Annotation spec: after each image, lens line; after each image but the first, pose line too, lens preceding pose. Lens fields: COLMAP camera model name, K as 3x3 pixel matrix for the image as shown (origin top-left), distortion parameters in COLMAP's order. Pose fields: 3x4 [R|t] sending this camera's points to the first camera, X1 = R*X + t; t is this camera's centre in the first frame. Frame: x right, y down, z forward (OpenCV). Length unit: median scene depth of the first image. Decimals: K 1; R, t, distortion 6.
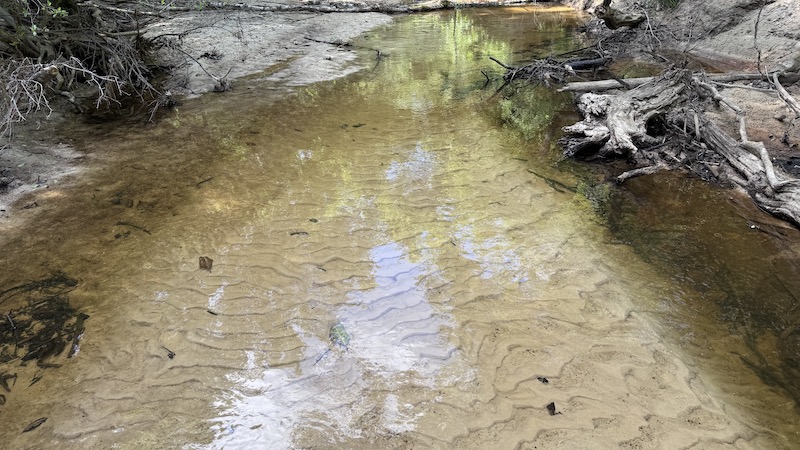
lens RADIAL K [[565.3, 0, 393.6], [0, 565.3, 228.3], [0, 0, 1]] dist [0.073549, -0.104356]
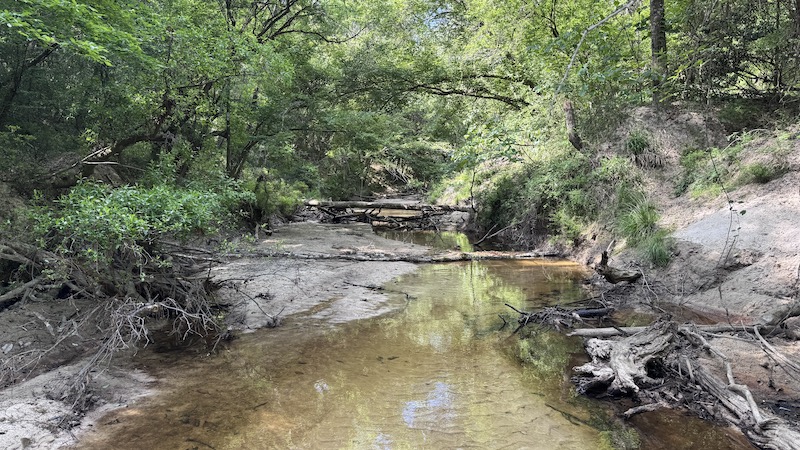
lens RADIAL K [[565.3, 0, 393.6], [0, 565.3, 228.3], [0, 0, 1]] dist [0.073549, -0.104356]
pose [[0.999148, 0.021947, -0.034940, -0.027325], [-0.034082, 0.916299, -0.399042, 0.033324], [0.023258, 0.399893, 0.916267, -0.153876]]
